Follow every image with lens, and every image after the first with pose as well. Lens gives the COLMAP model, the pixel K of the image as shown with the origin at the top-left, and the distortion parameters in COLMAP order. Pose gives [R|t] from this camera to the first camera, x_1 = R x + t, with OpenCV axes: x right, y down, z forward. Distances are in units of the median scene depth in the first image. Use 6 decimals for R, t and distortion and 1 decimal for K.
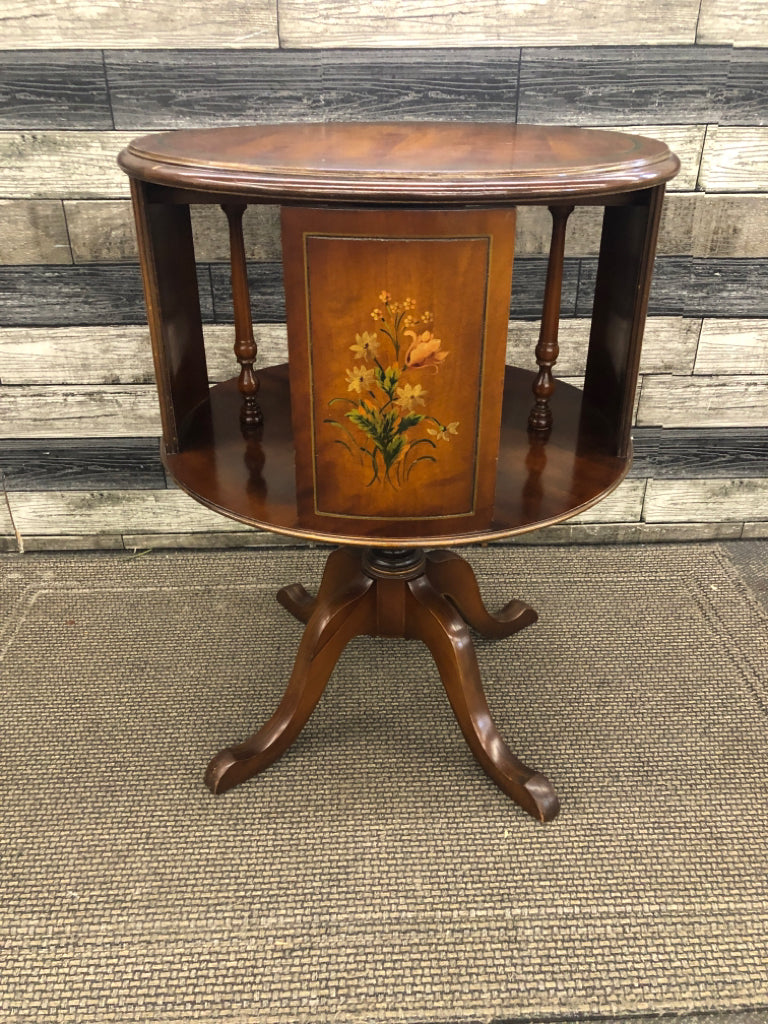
lens RADIAL K [[862.9, 0, 395.7], [0, 862.9, 526.4], [0, 0, 1]] dist [-0.001752, 0.021764]
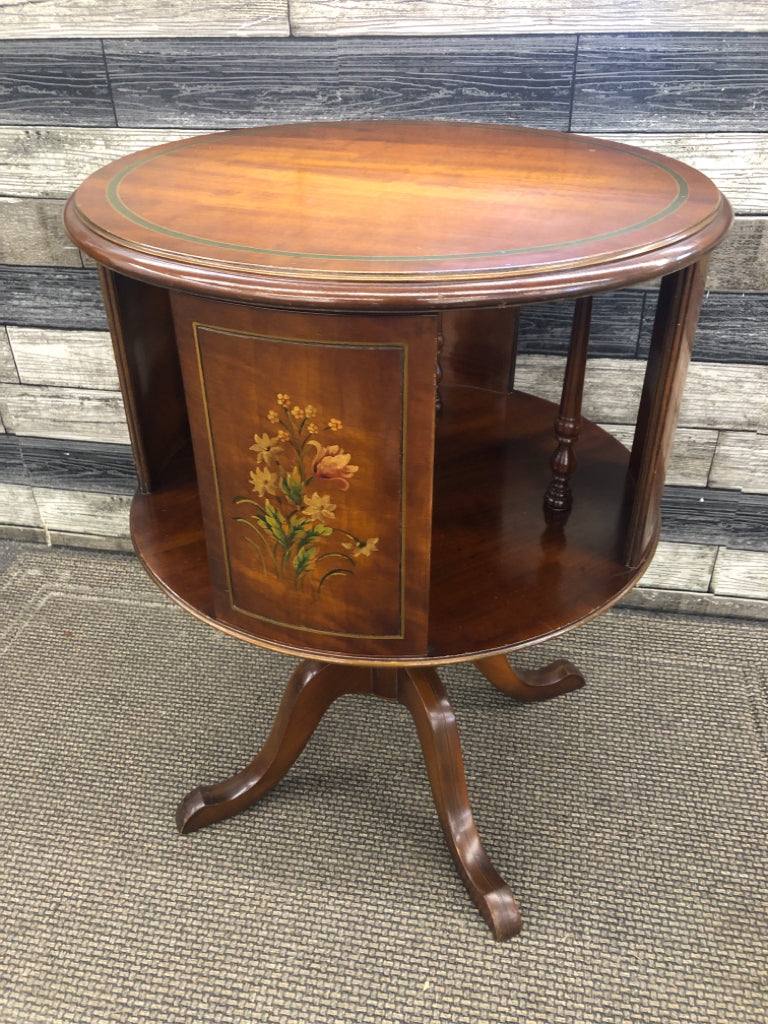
lens RADIAL K [[862.9, 0, 391.5], [0, 862.9, 521.2], [0, 0, 1]] dist [-0.001752, 0.021764]
pose [[0.973927, 0.111482, -0.197579, 0.181754], [-0.095520, 0.991478, 0.088582, -0.156183], [0.205770, -0.067400, 0.976277, 0.144509]]
